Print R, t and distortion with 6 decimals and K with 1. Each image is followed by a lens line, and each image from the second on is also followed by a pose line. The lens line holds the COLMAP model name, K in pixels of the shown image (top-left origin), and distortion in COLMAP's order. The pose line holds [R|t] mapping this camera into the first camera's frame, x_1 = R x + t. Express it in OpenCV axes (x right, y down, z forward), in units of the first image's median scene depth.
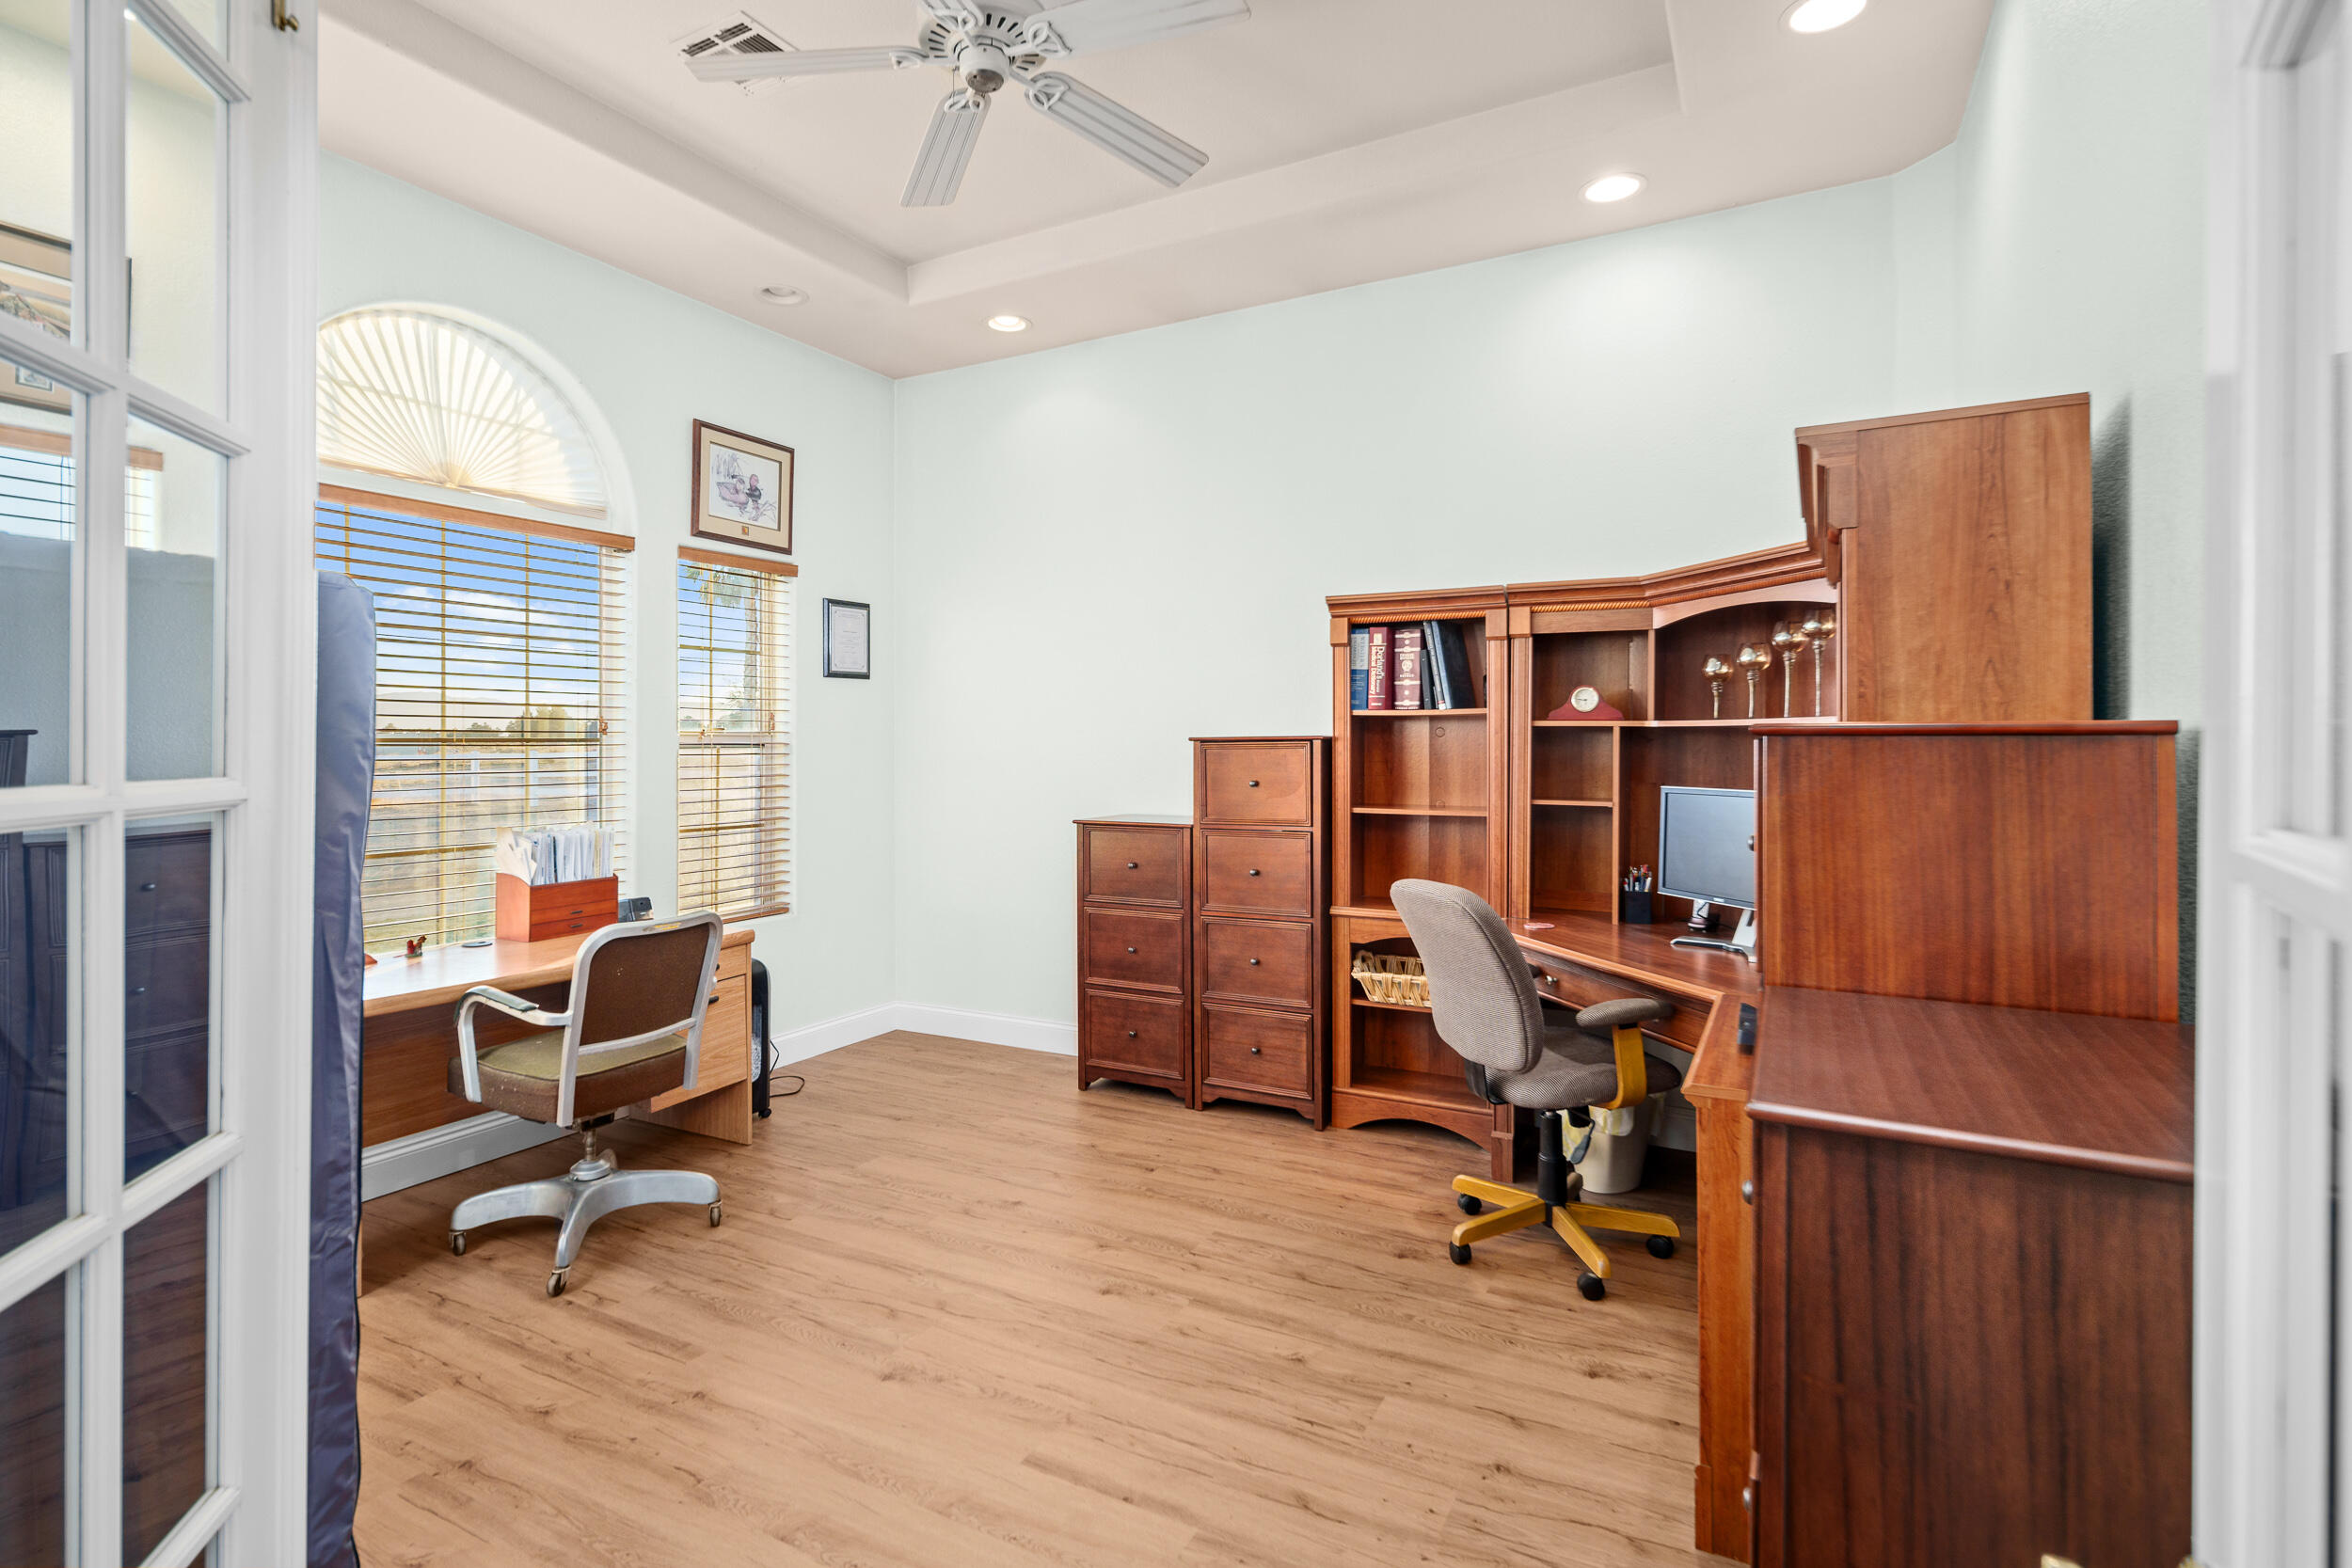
lens RADIAL K [[1158.4, 0, 1192.6], [0, 1158.4, 734.8], [0, 0, 1]] dist [0.000184, 0.000057]
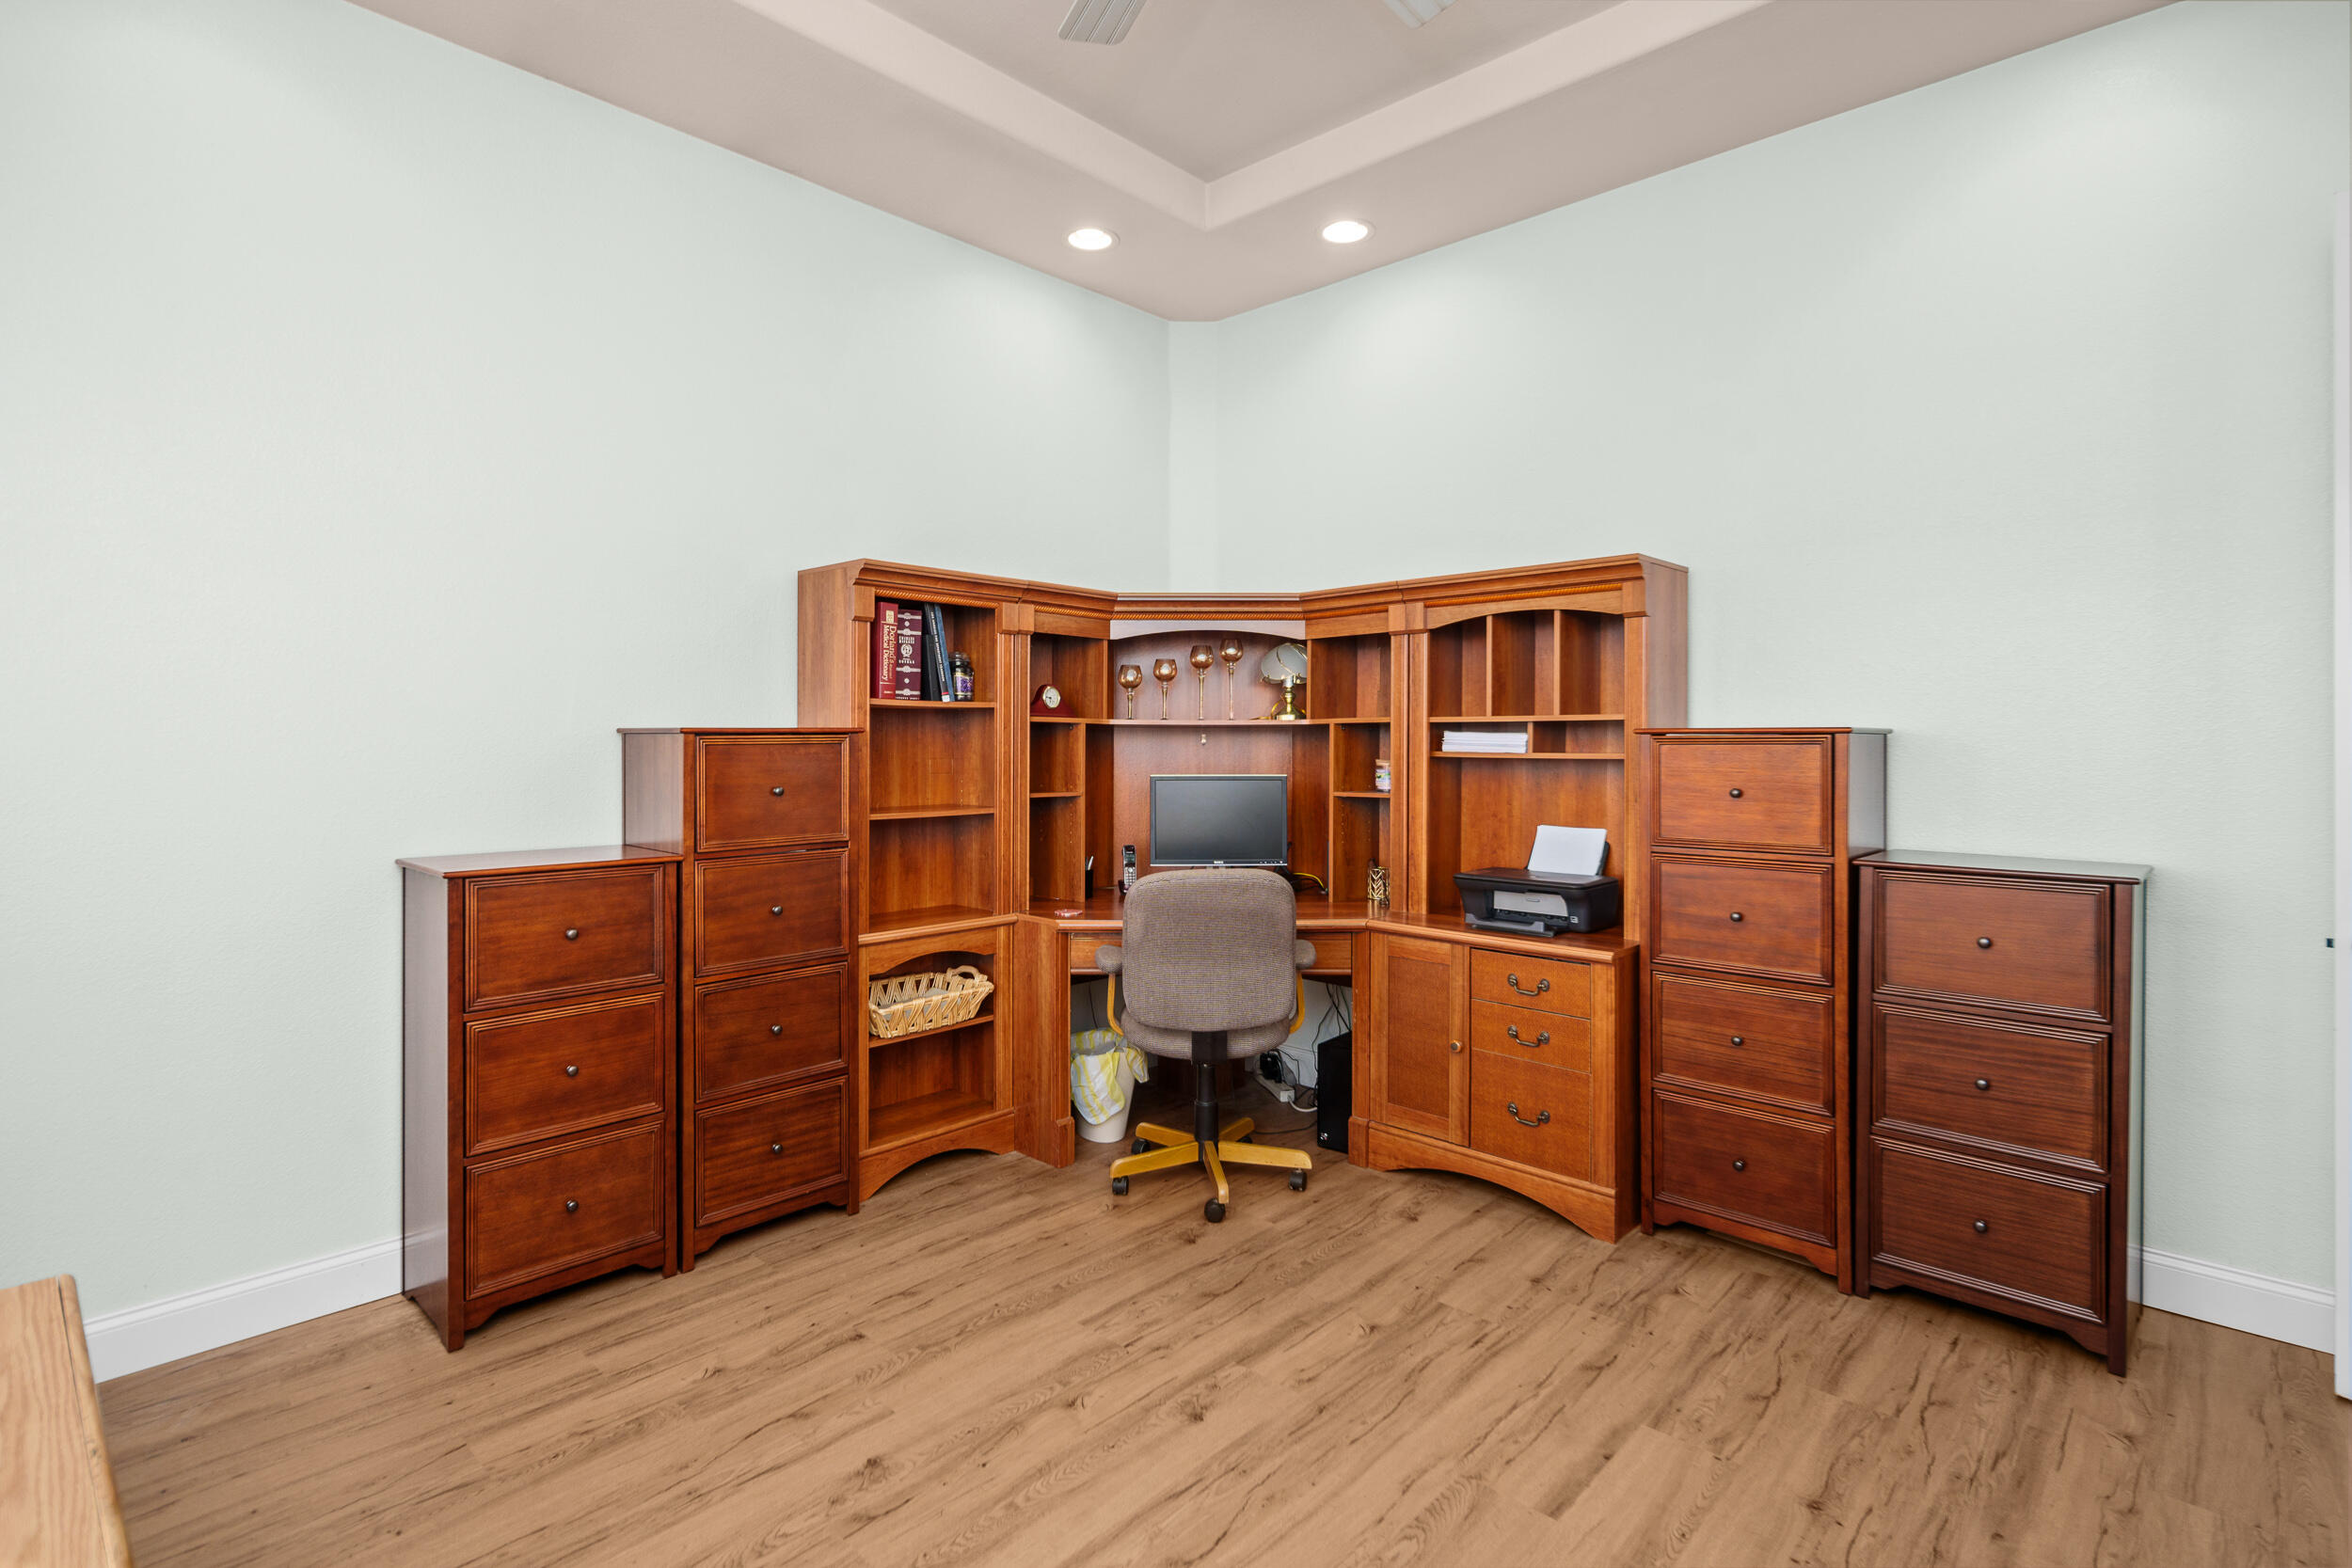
lens RADIAL K [[1125.2, 0, 1169.6], [0, 1125.2, 734.6], [0, 0, 1]] dist [0.002559, 0.000300]
pose [[0.263817, 0.007120, 0.964546, -0.659039], [-0.007025, 0.999960, -0.005459, 0.009404], [-0.964547, -0.005336, 0.263857, 0.641644]]
